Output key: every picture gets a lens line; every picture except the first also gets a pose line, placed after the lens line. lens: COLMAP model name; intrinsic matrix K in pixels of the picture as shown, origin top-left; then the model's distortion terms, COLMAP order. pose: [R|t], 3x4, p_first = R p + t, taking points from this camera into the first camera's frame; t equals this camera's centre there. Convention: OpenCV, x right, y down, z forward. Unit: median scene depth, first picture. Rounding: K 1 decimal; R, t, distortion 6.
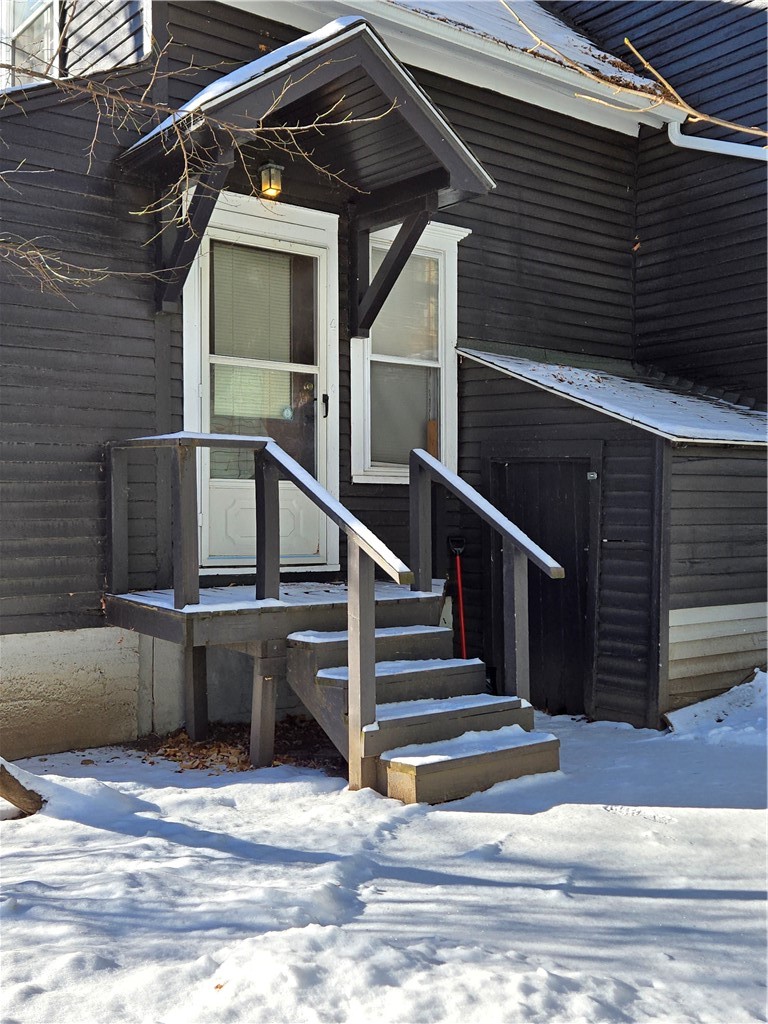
lens RADIAL K [[967.3, 0, 384.2], [0, 967.3, 513.1], [0, 0, 1]] dist [0.021890, 0.000000]
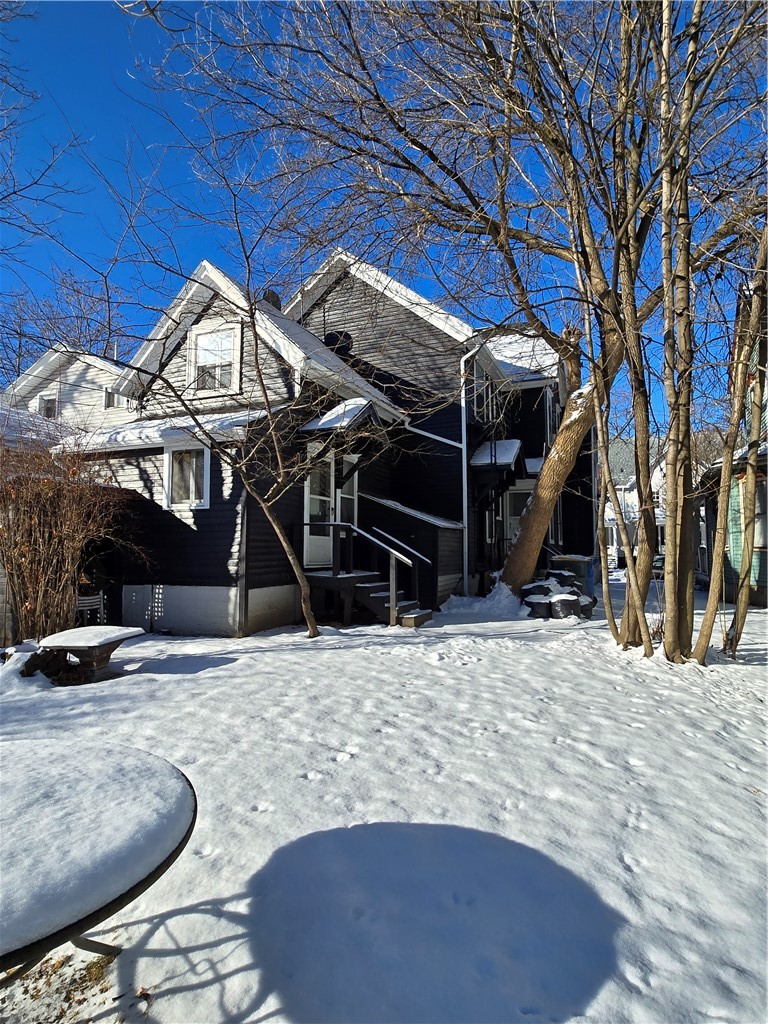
lens RADIAL K [[411.2, 0, 383.2], [0, 411.2, 513.9], [0, 0, 1]] dist [-0.000285, -0.000002]
pose [[0.920669, 0.034584, 0.388810, -0.469872], [-0.004112, 0.996872, -0.078932, -0.002643], [-0.390323, 0.071071, 0.917931, -0.276810]]
